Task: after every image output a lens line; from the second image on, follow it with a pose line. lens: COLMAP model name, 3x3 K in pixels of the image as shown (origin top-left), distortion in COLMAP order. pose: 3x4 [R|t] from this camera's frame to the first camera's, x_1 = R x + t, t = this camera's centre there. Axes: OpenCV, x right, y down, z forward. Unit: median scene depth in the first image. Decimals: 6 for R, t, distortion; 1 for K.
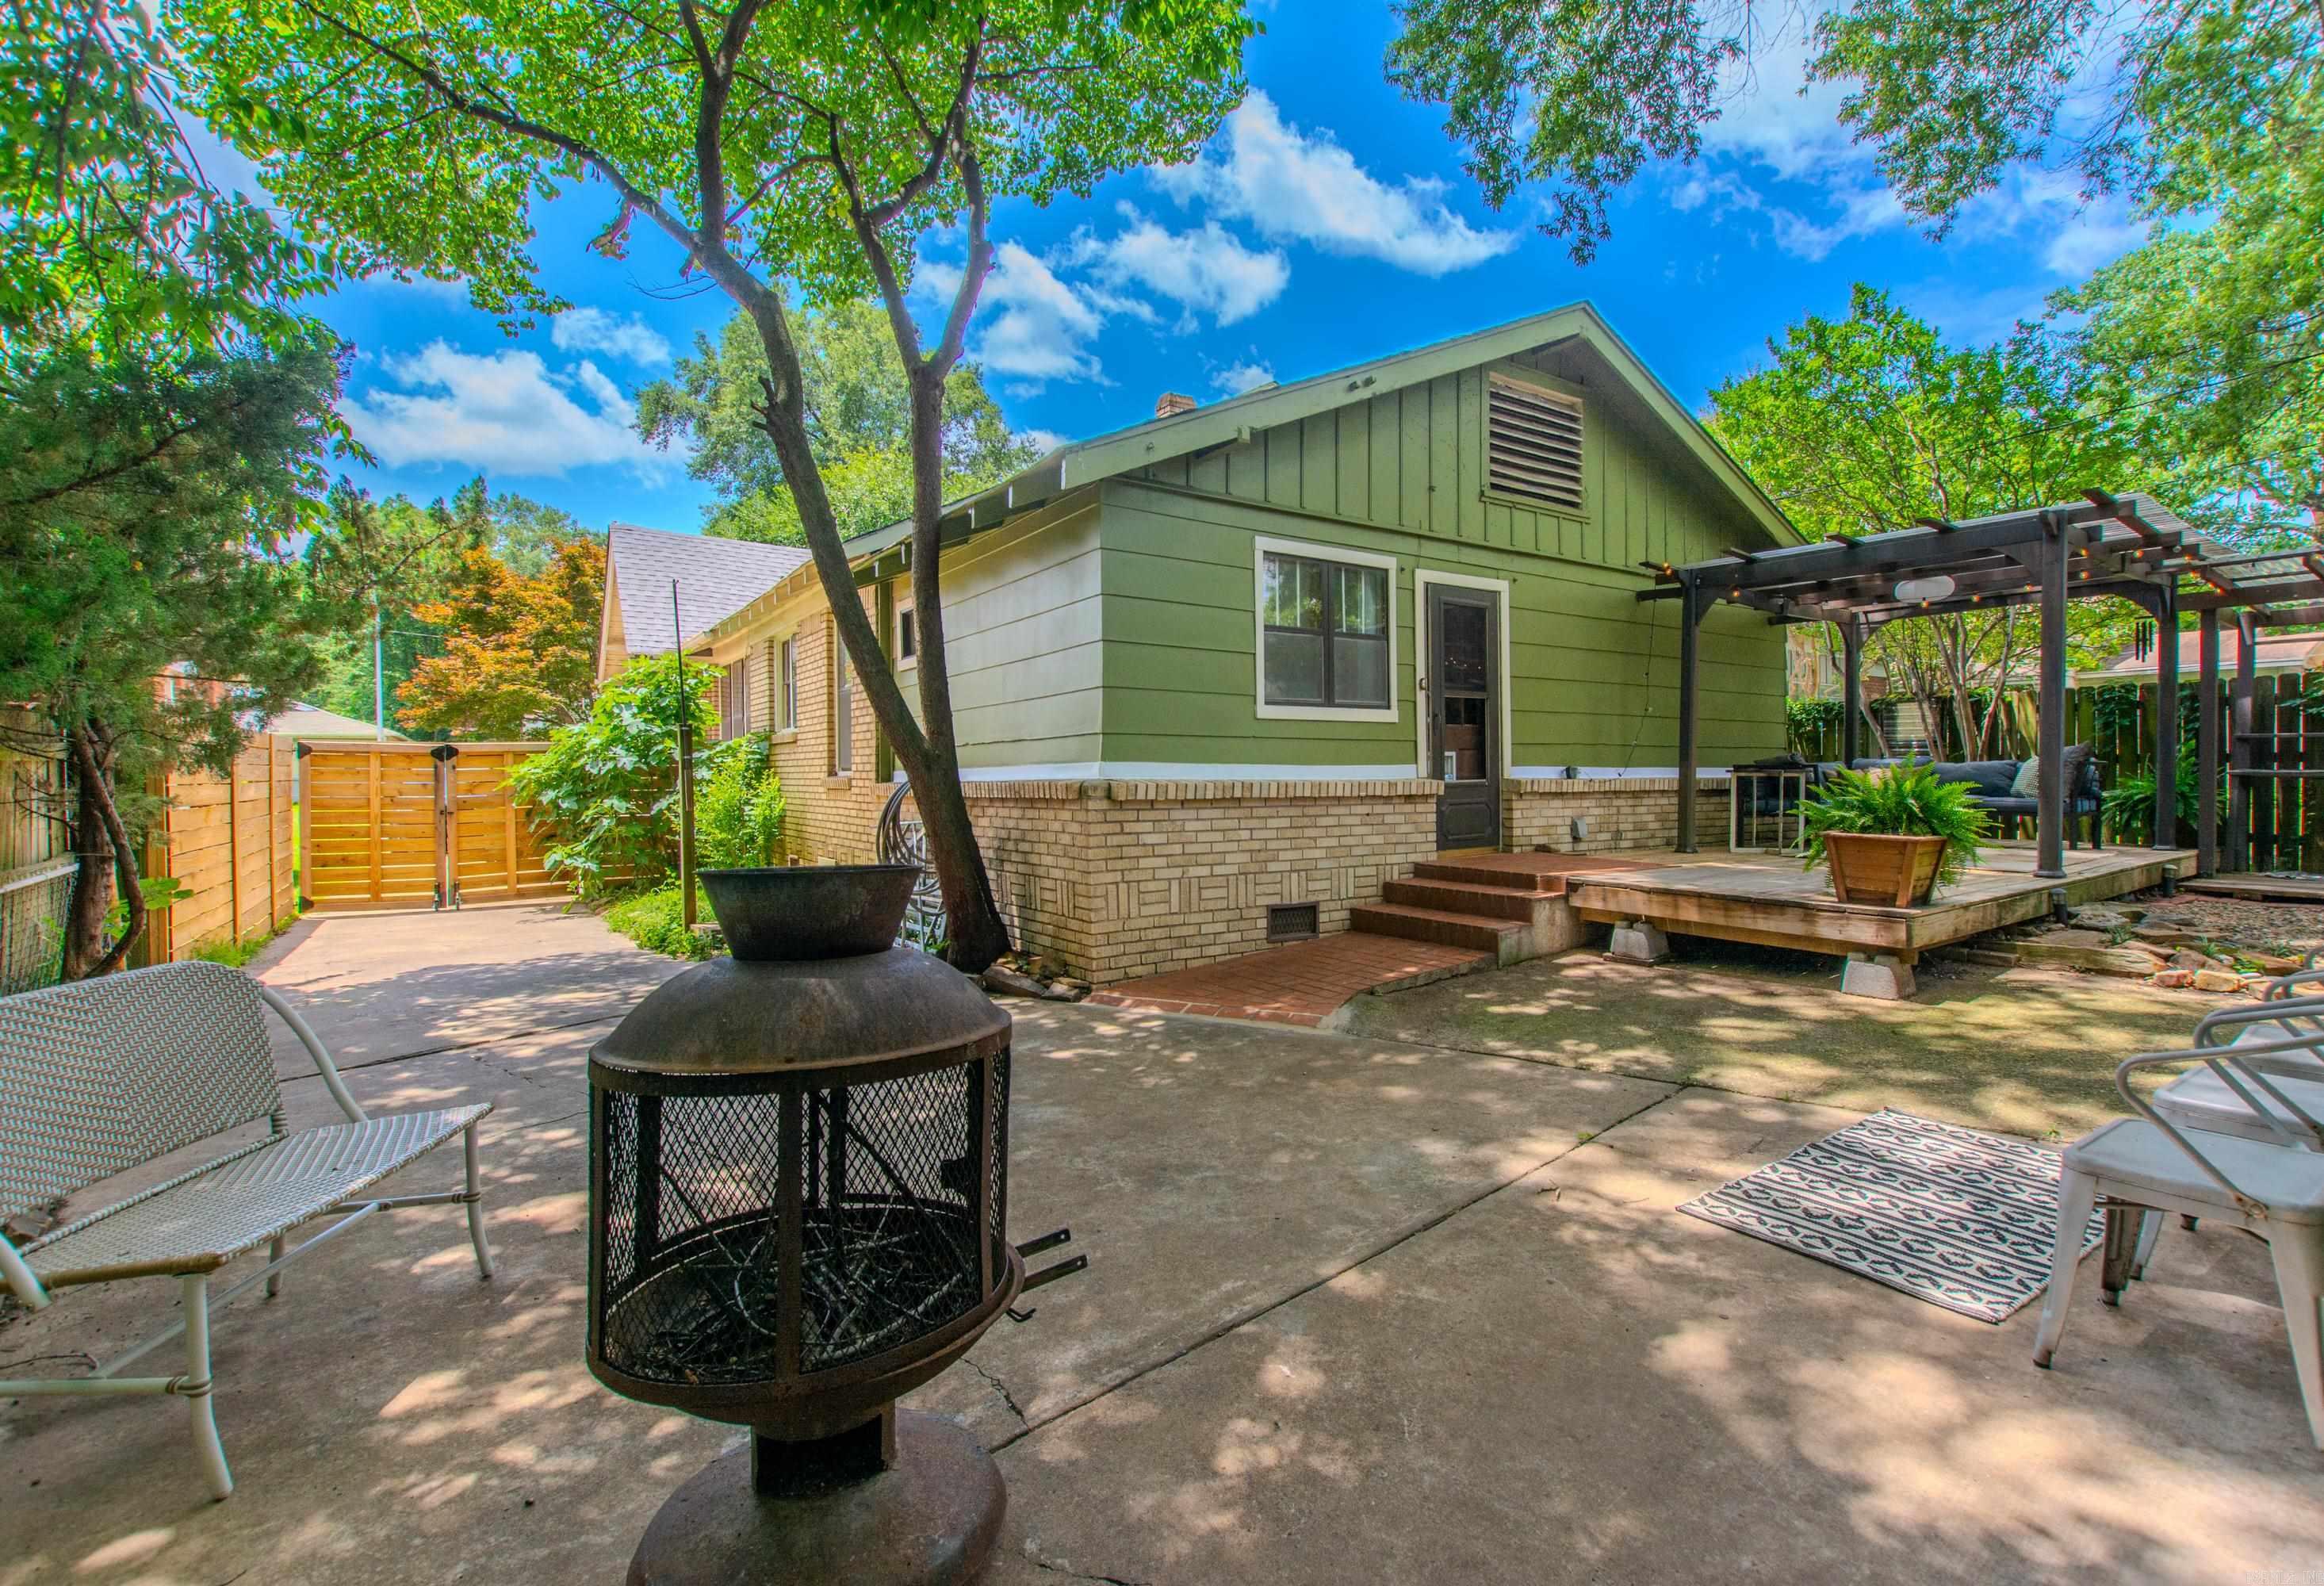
lens RADIAL K [[1037.6, 0, 1165.5], [0, 1037.6, 788.4], [0, 0, 1]] dist [0.009810, -0.000330]
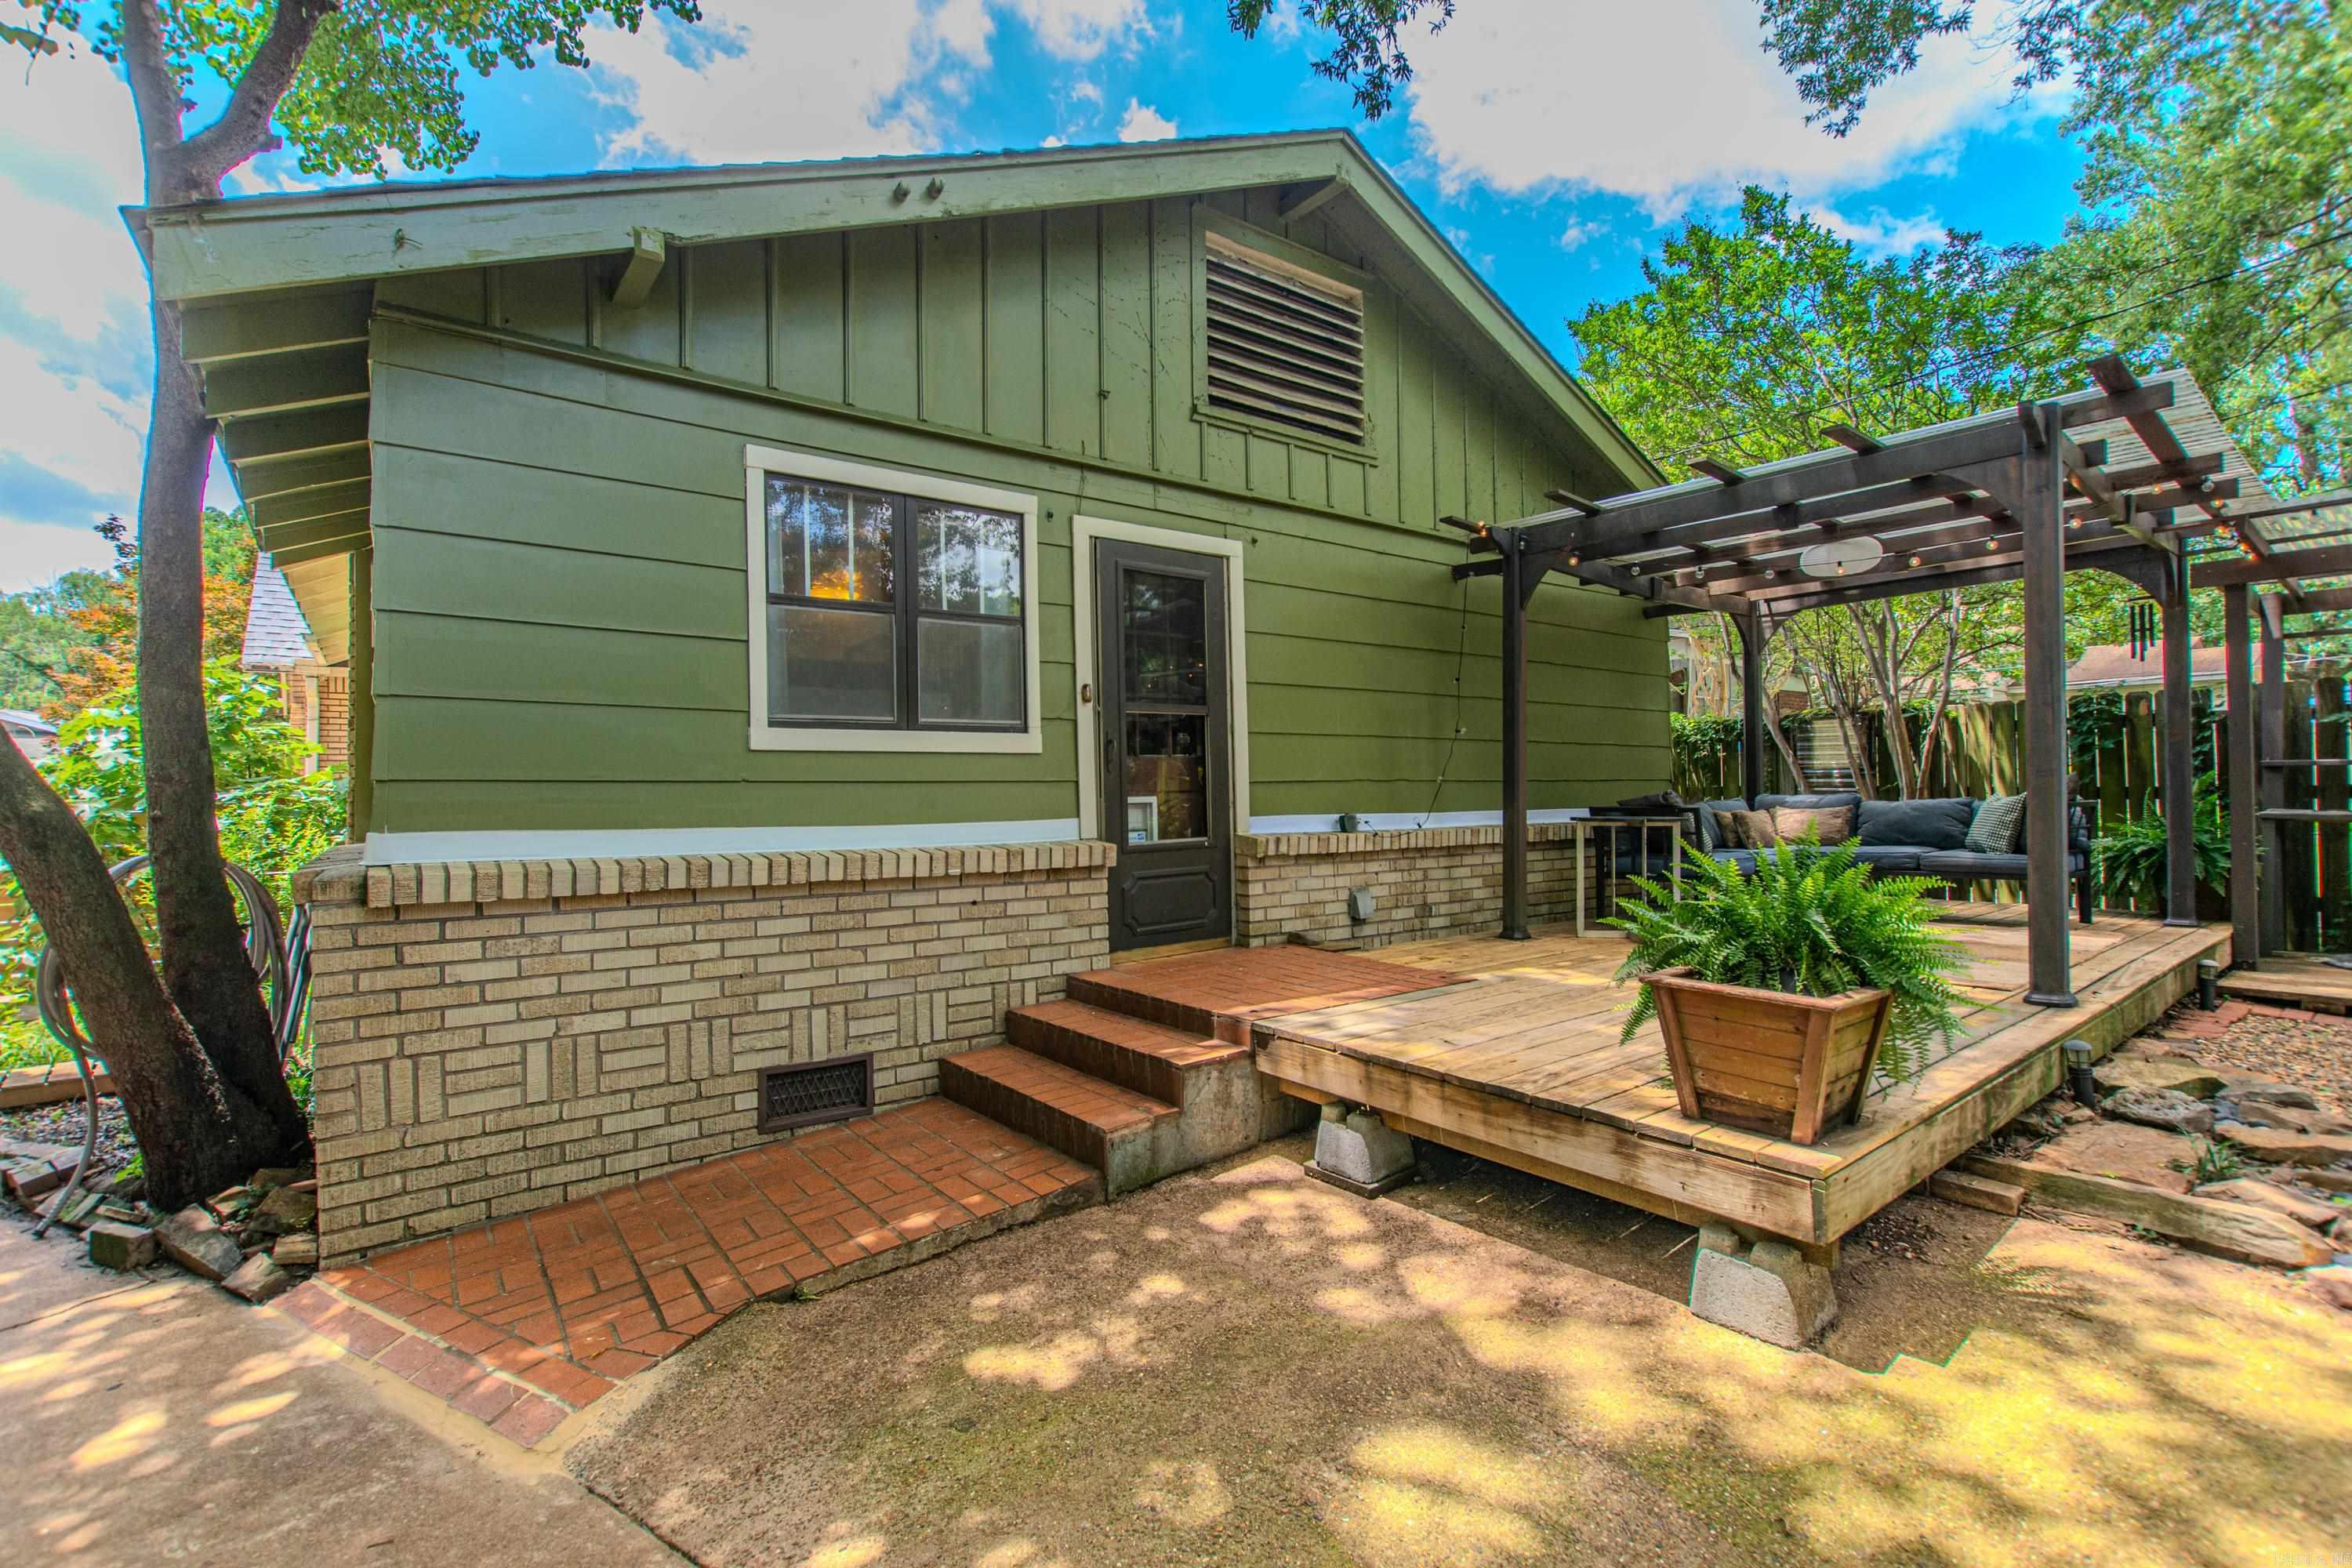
lens RADIAL K [[1030.1, 0, 1157.3], [0, 1030.1, 781.4], [0, 0, 1]] dist [0.002847, 0.000415]
pose [[0.999324, -0.006823, 0.036124, 0.272710], [0.007790, 0.999613, -0.026703, -0.028824], [-0.035928, 0.026967, 0.998990, 0.369119]]
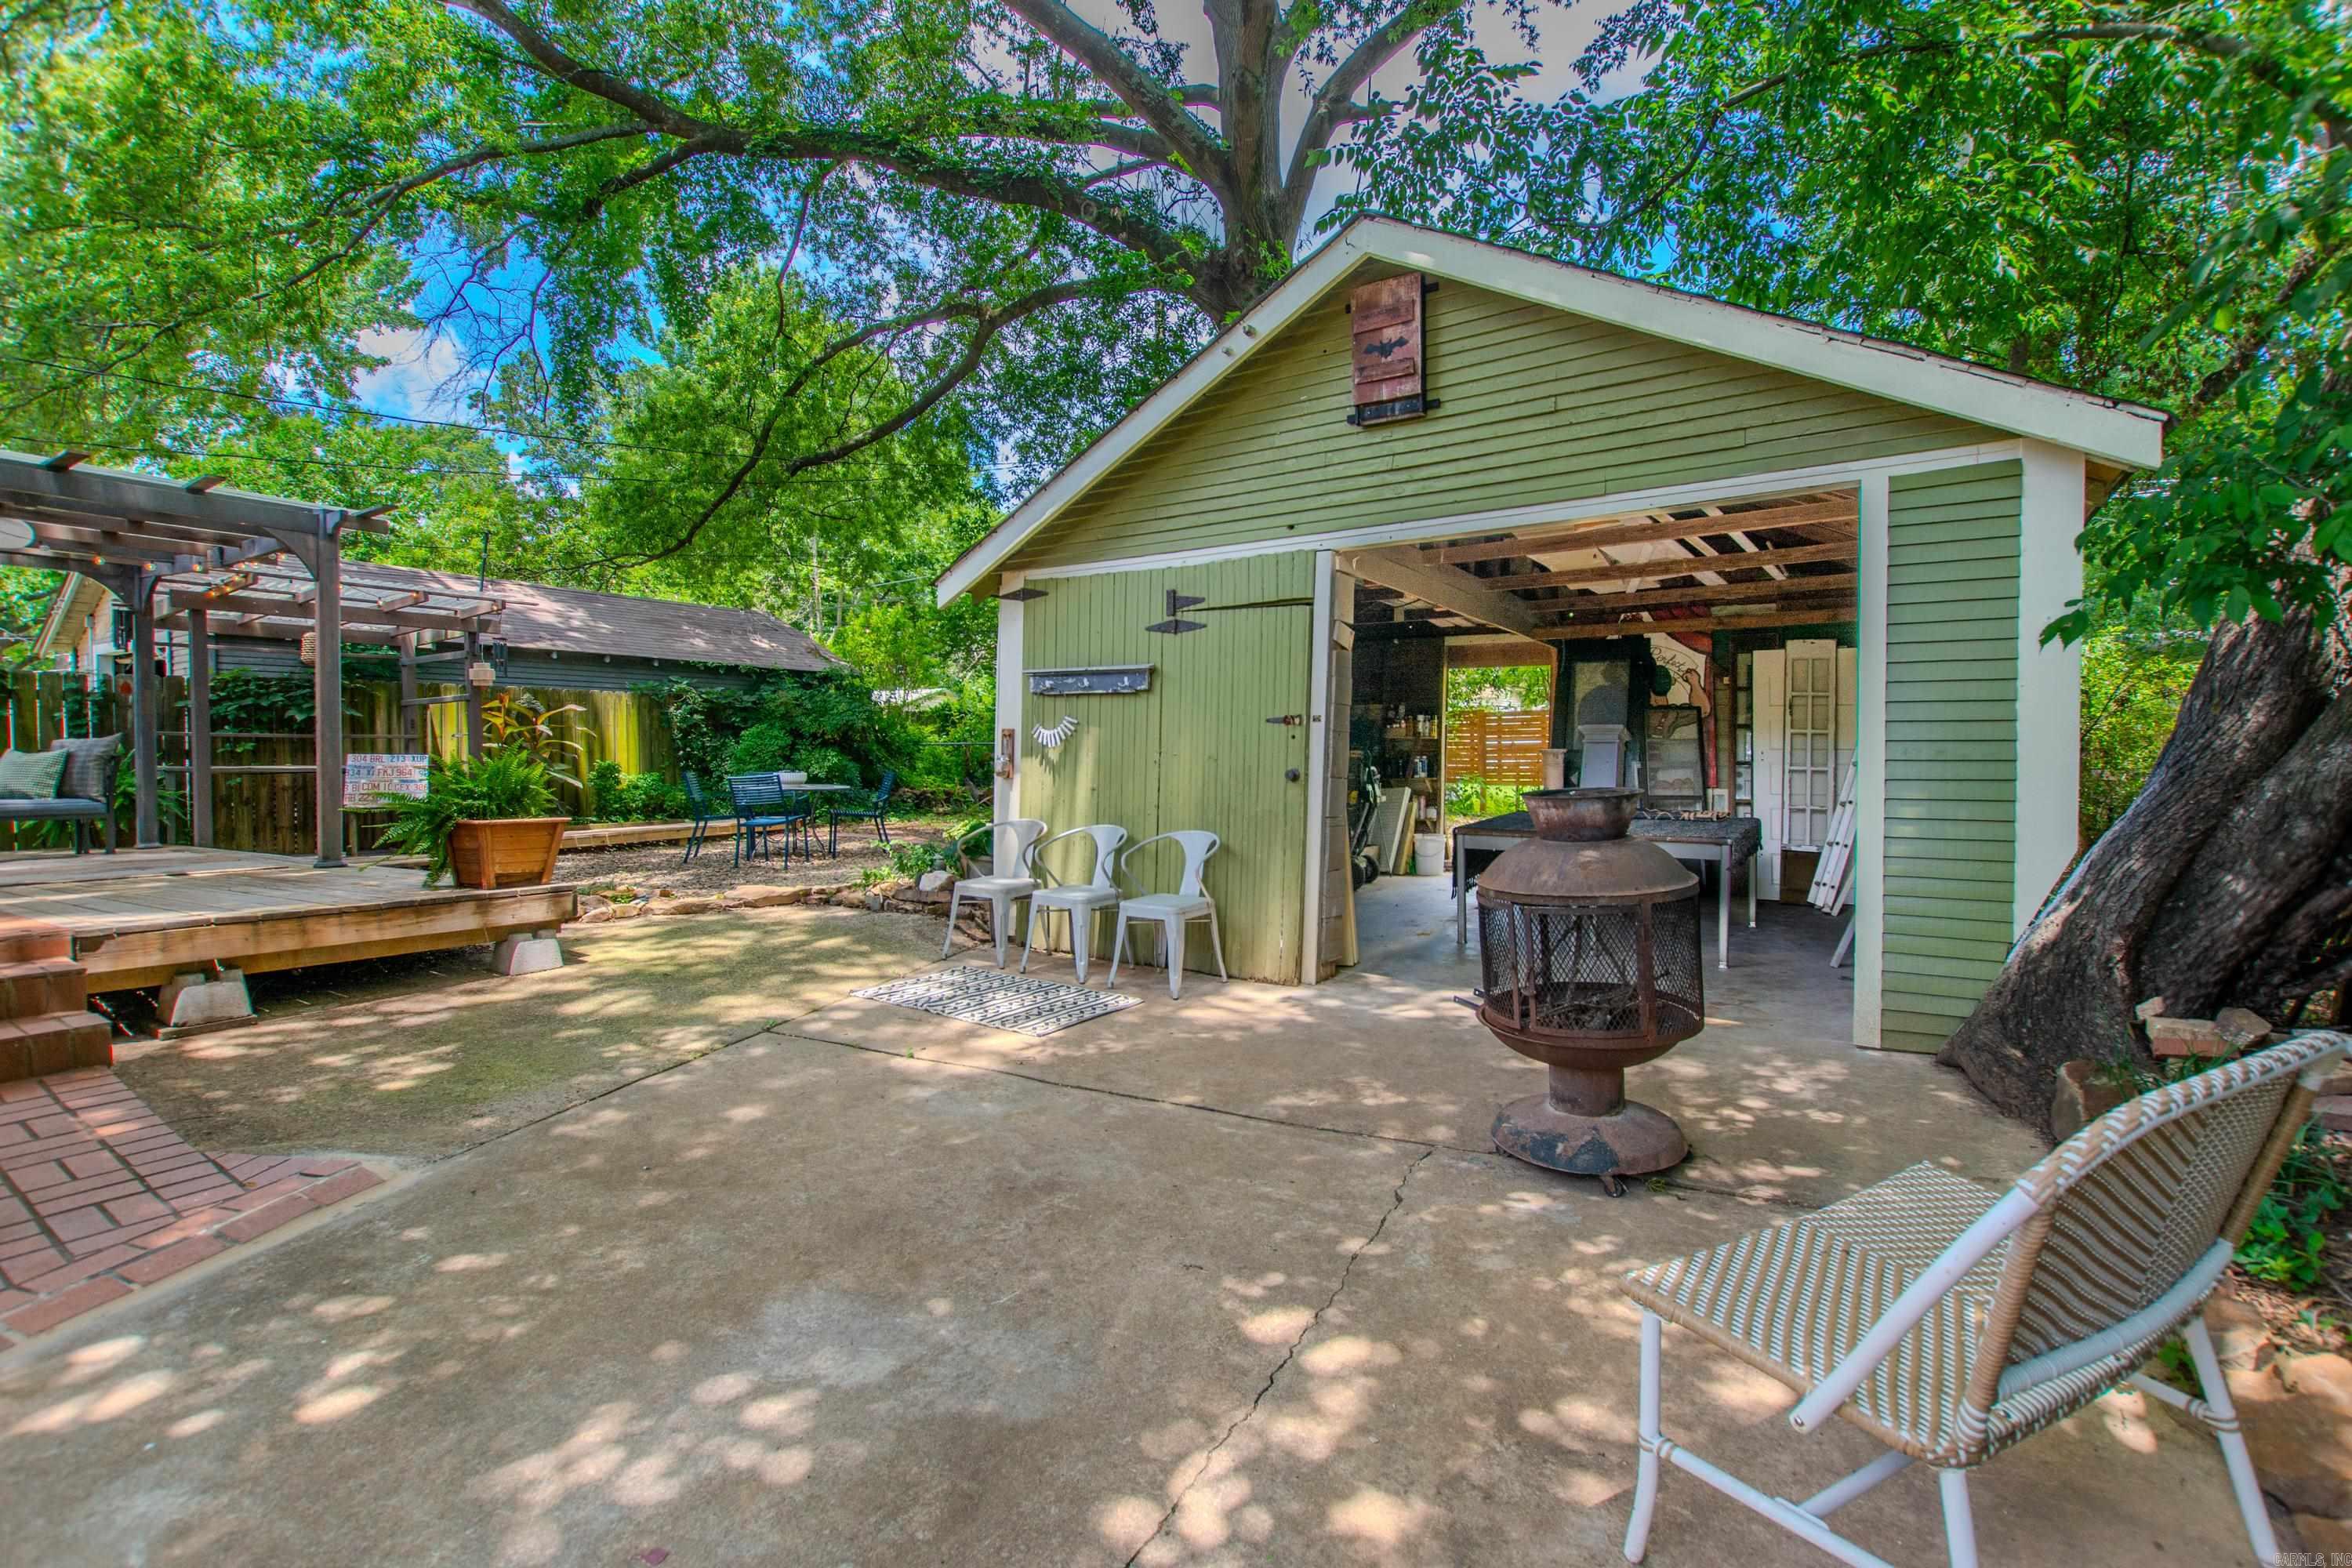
lens RADIAL K [[1058.4, 0, 1176.0], [0, 1058.4, 784.0], [0, 0, 1]] dist [0.077947, 0.000013]
pose [[-0.366590, -0.011594, 0.930310, -0.432241], [0.022378, 0.999523, 0.021274, -0.002430], [-0.930113, 0.028617, -0.366156, 0.549241]]
